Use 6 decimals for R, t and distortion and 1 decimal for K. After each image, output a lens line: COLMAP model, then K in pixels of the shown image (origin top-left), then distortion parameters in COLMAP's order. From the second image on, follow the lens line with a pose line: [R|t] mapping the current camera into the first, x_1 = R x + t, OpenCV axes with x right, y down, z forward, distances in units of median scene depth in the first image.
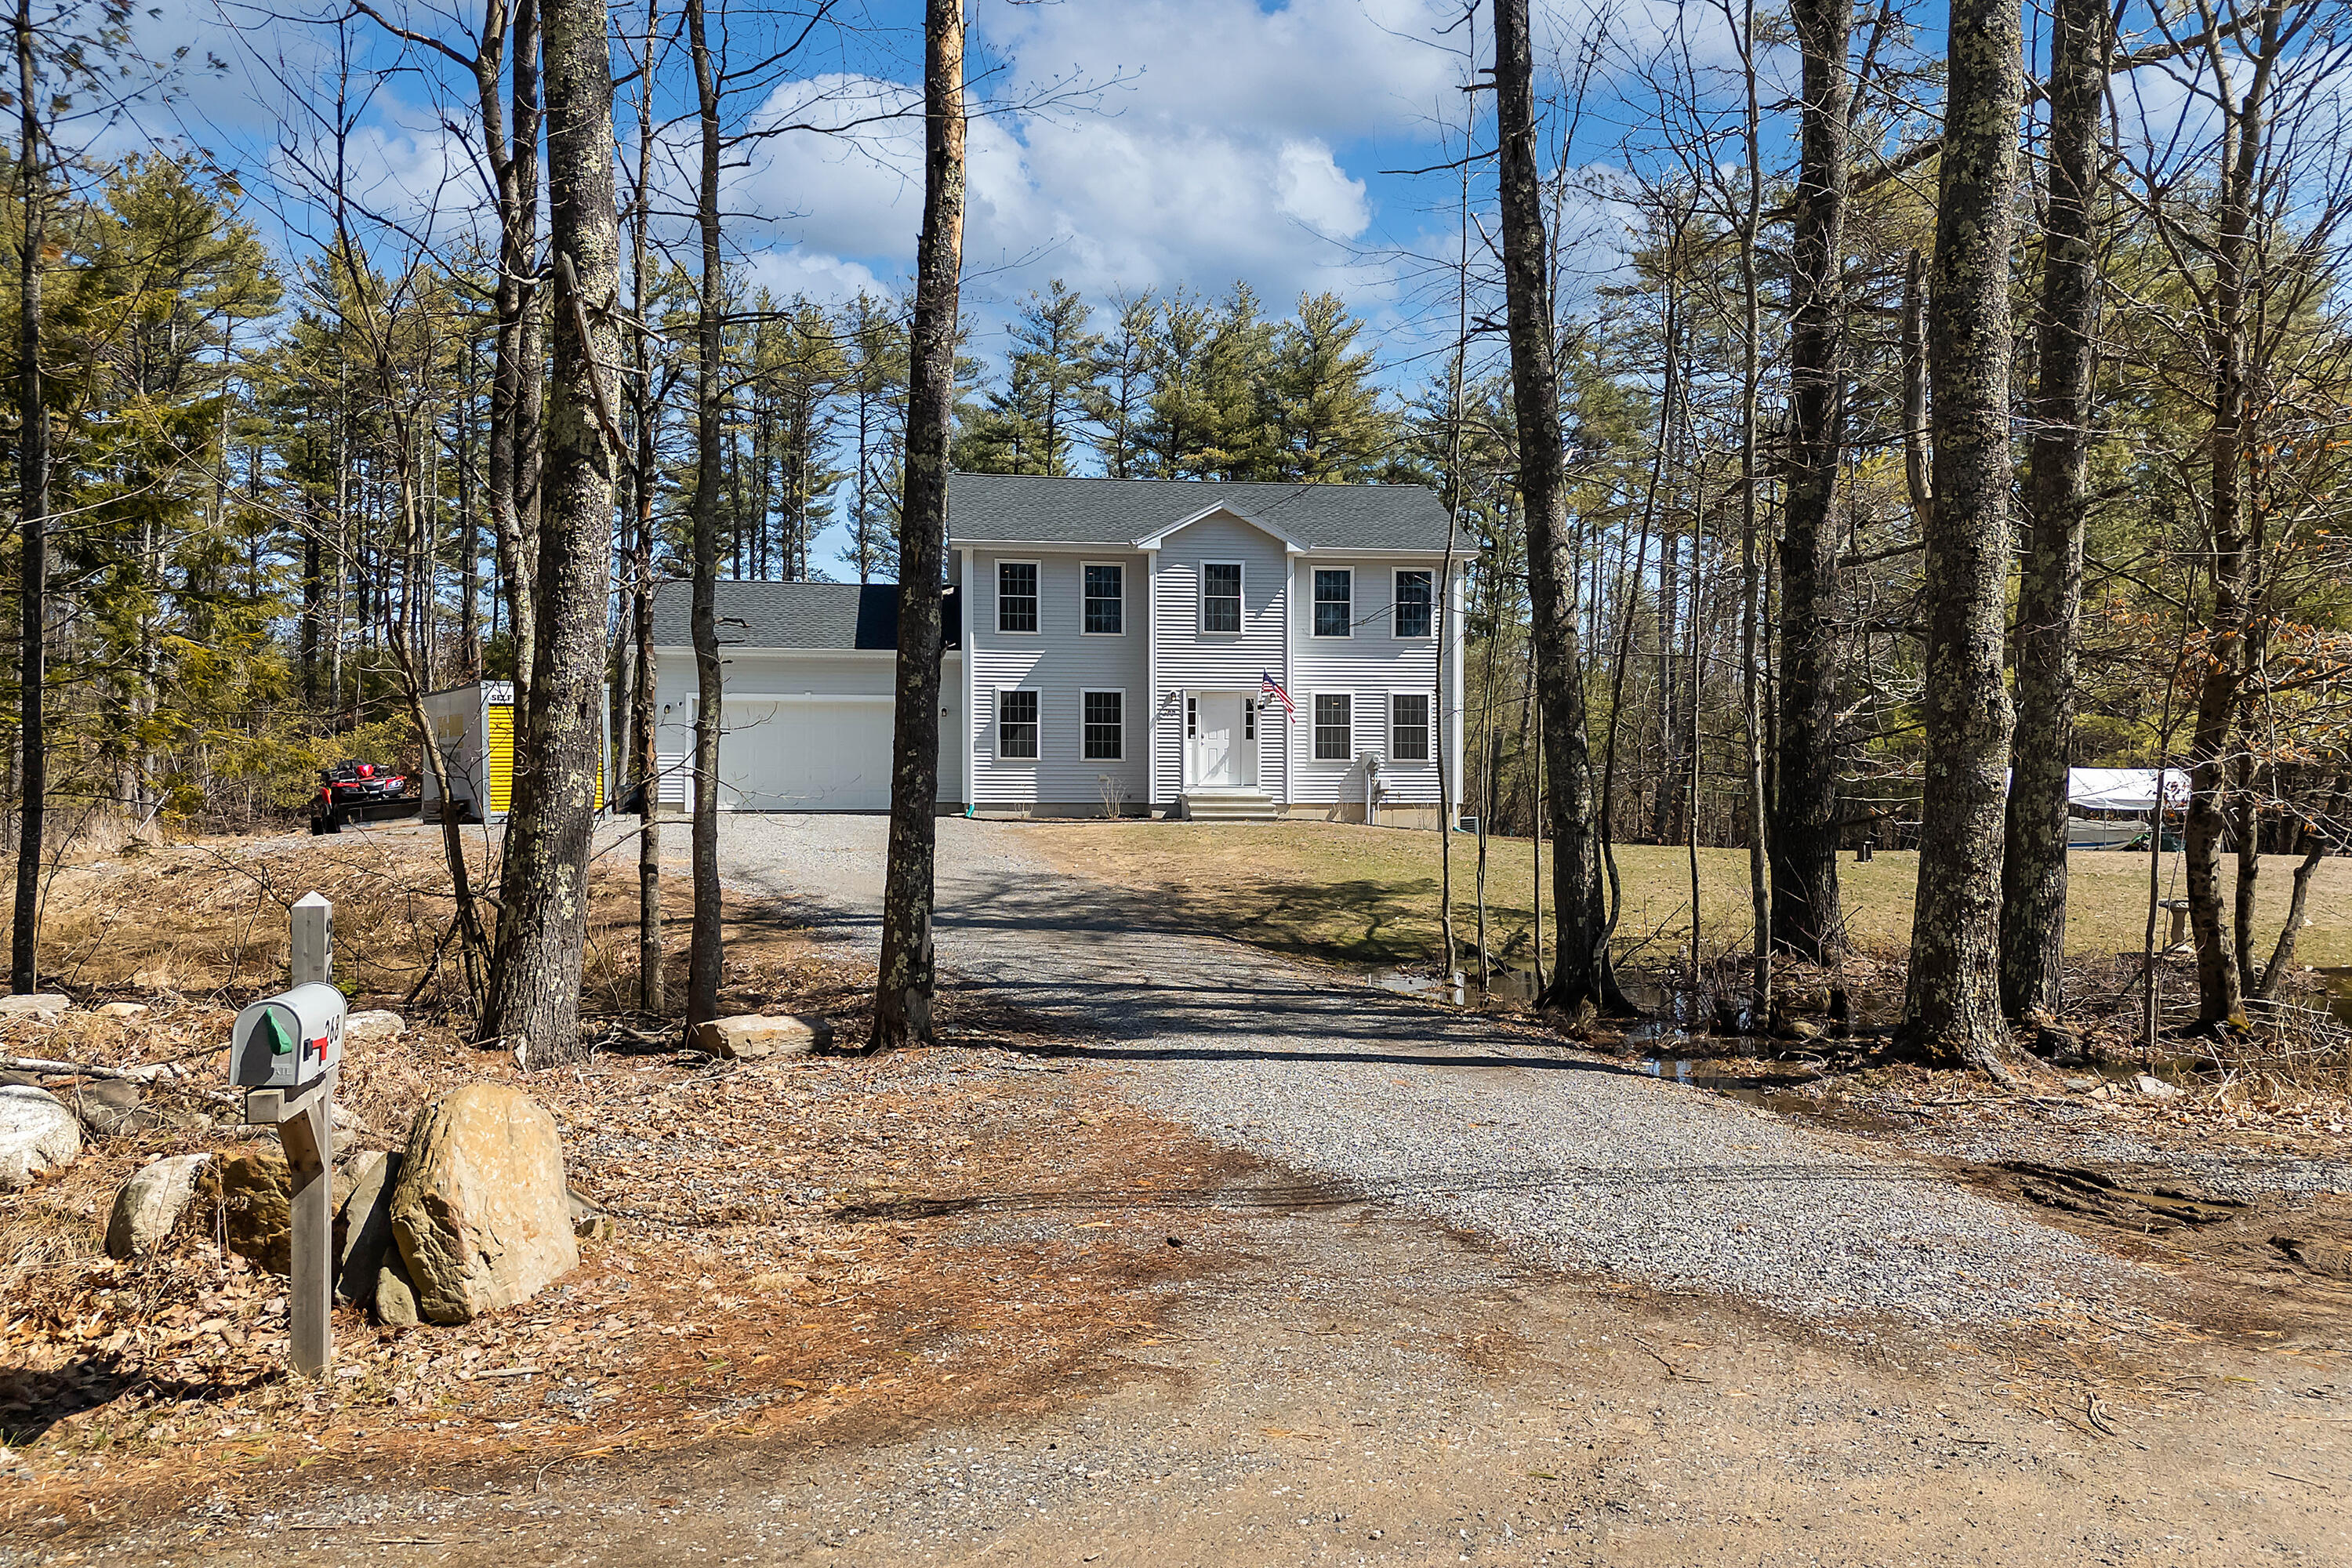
lens RADIAL K [[1711.1, 0, 1182.5], [0, 1711.1, 771.4], [0, 0, 1]] dist [0.105440, -0.034917]
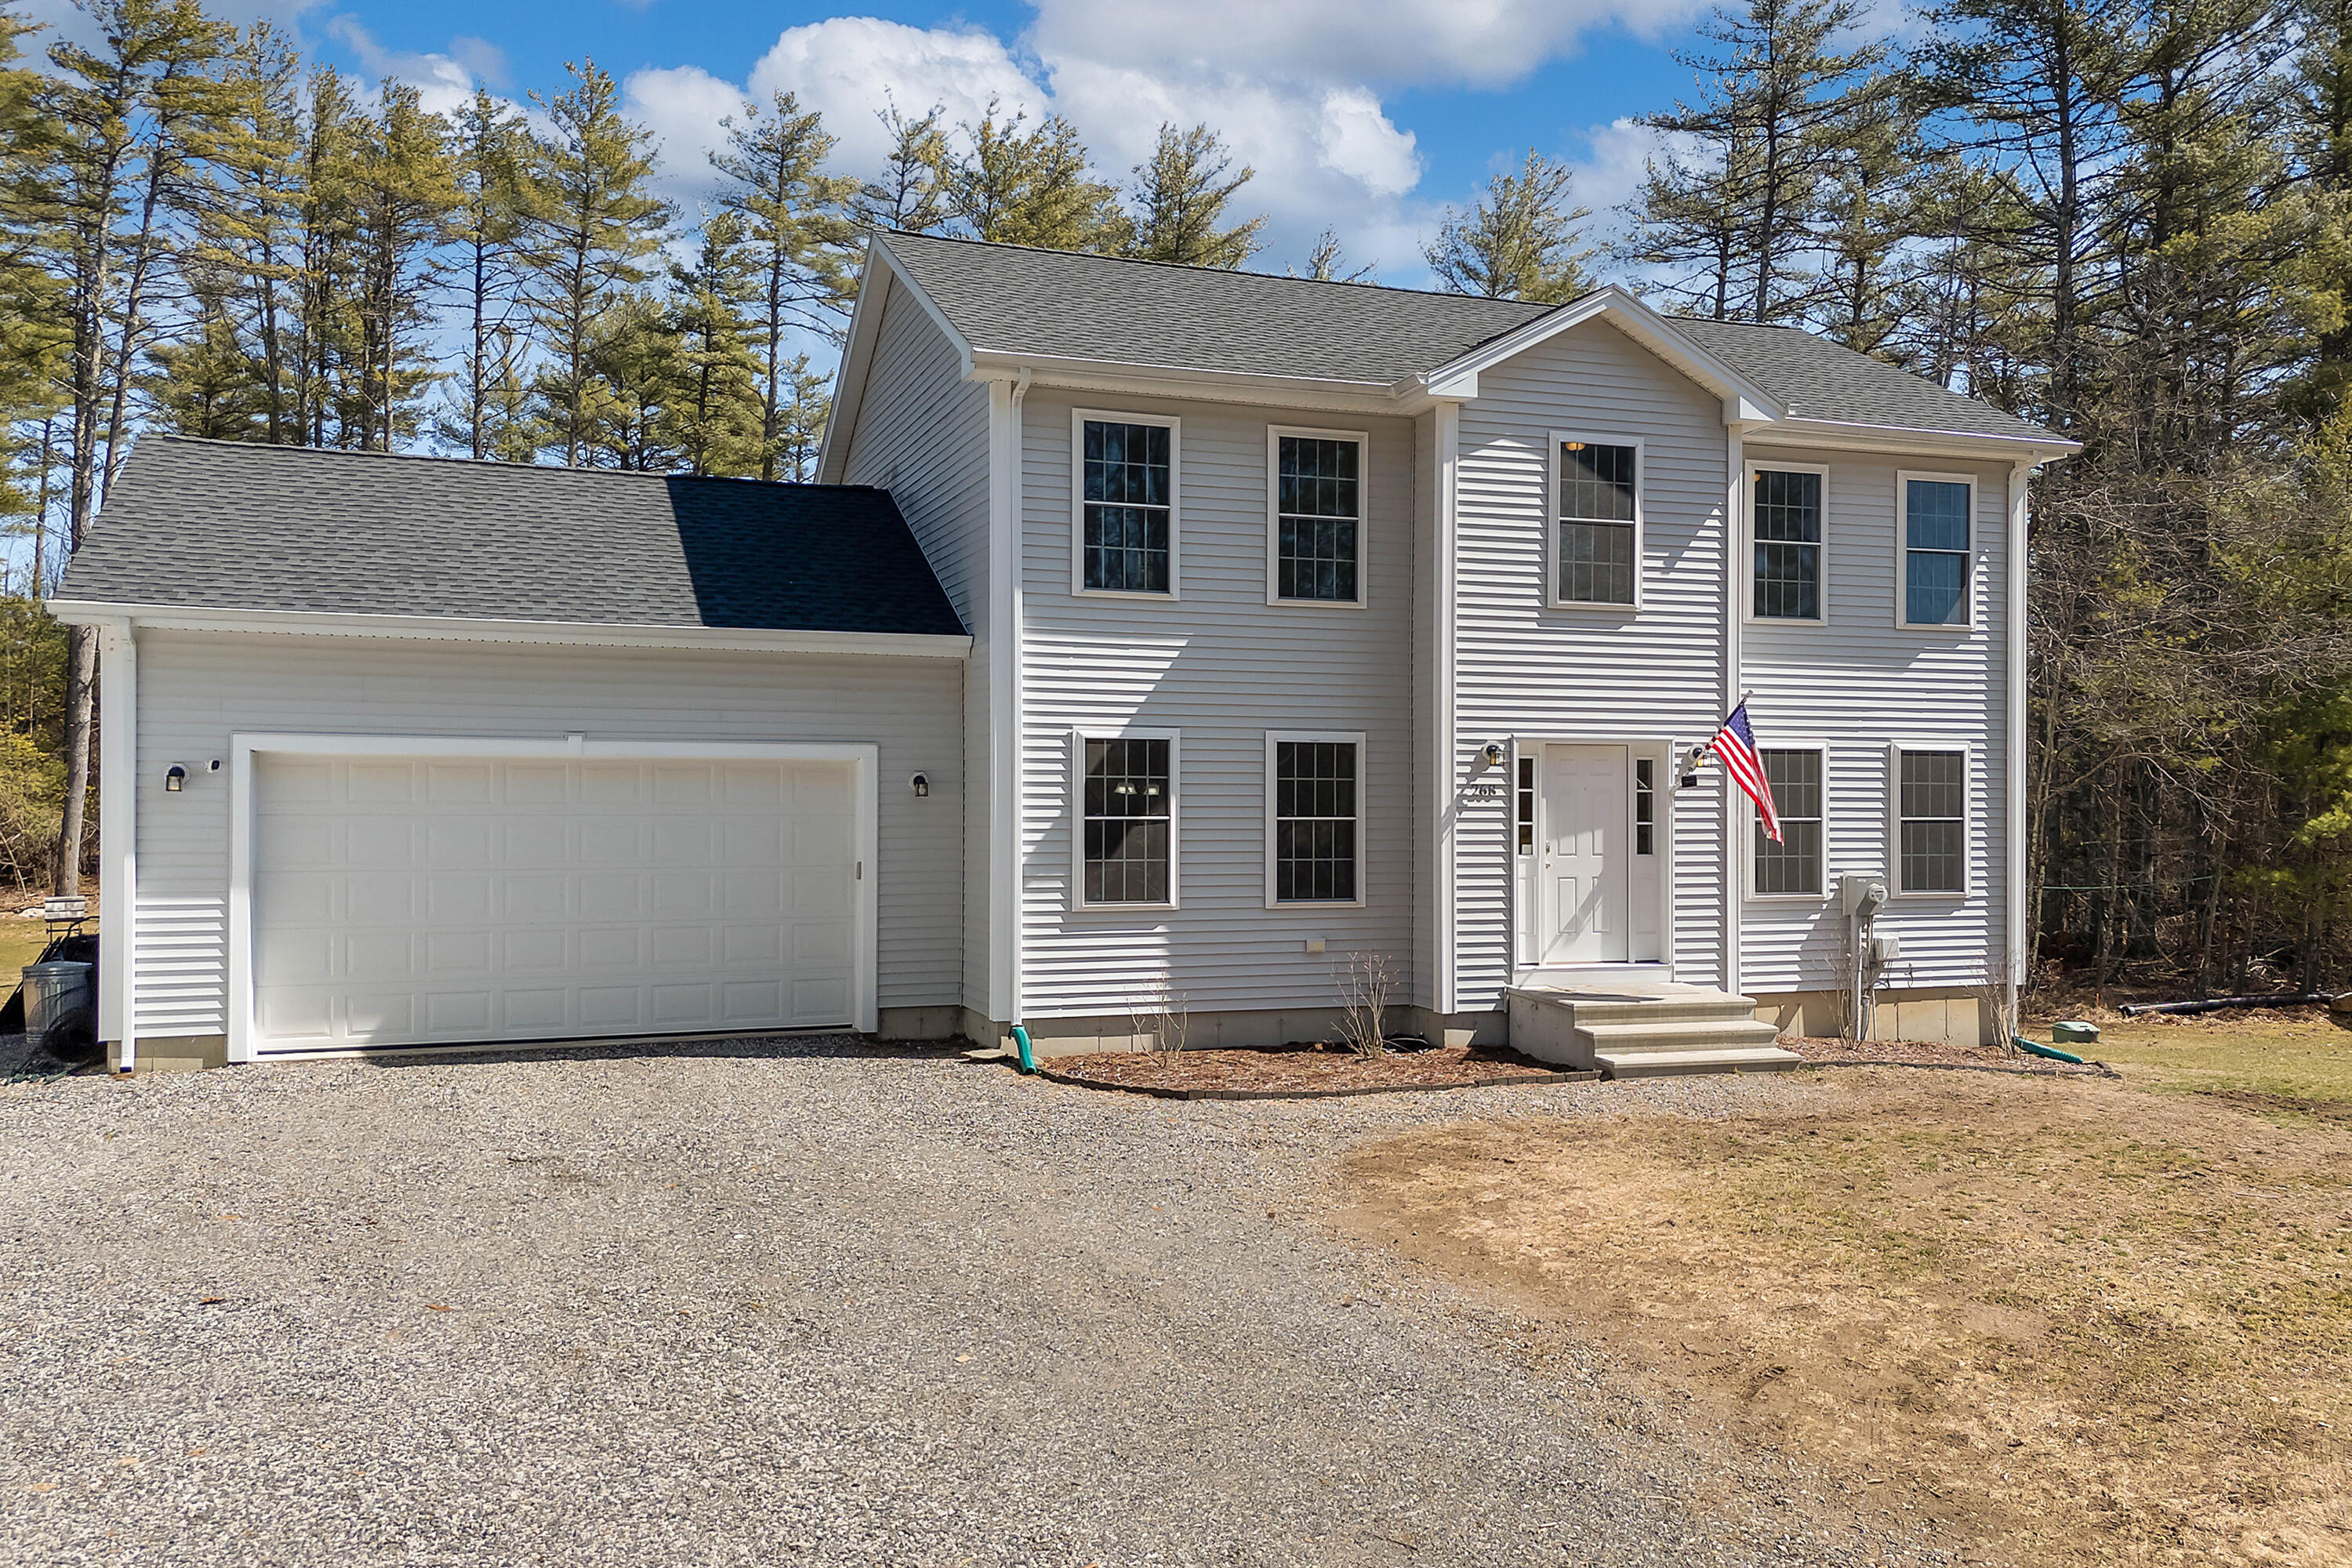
lens RADIAL K [[1846.0, 0, 1169.2], [0, 1846.0, 733.6], [0, 0, 1]] dist [0.066555, -0.007856]
pose [[0.978591, 0.010780, 0.205532, -0.173704], [-0.007671, 0.999844, -0.015914, -0.040773], [-0.205672, 0.013996, 0.978521, 0.568993]]
